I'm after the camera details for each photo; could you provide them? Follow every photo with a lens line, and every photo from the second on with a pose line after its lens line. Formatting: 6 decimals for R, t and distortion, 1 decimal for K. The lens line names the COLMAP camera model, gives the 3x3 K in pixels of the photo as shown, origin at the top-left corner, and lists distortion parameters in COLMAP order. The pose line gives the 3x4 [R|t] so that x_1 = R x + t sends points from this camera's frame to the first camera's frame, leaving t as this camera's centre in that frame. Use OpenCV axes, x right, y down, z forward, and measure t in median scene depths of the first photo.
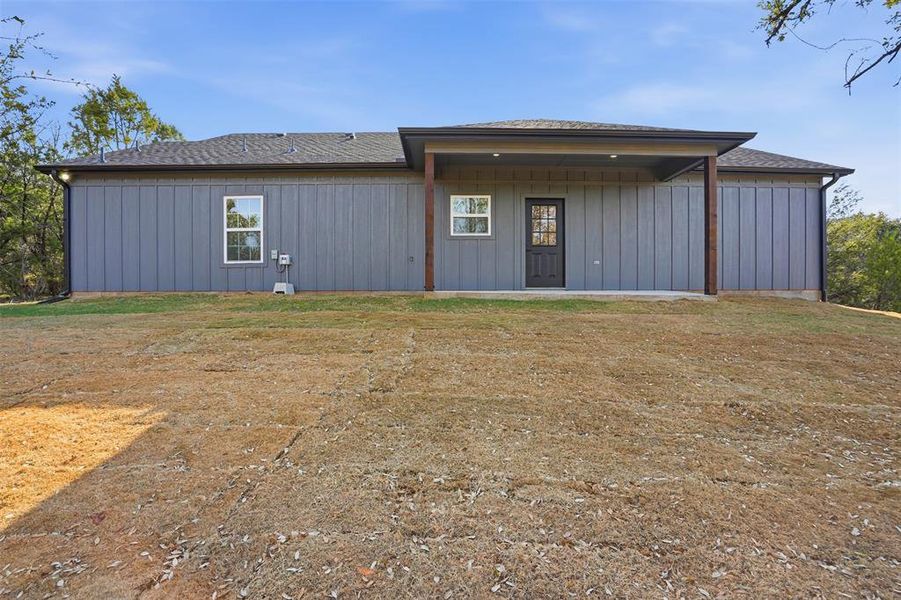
lens RADIAL K [[416.1, 0, 450.5], [0, 416.1, 300.0], [0, 0, 1]] dist [-0.024905, 0.000512]
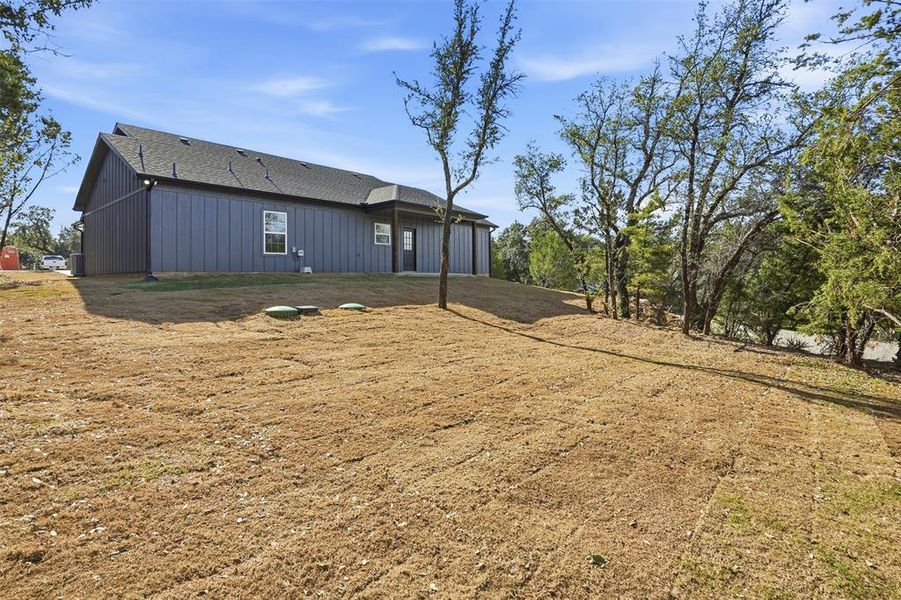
lens RADIAL K [[416.1, 0, 450.5], [0, 416.1, 300.0], [0, 0, 1]] dist [-0.024905, 0.000512]
pose [[0.670779, -0.042699, 0.740427, -1.242628], [0.011036, 0.998805, 0.047602, 0.019385], [-0.741575, -0.023759, 0.670449, -0.581450]]
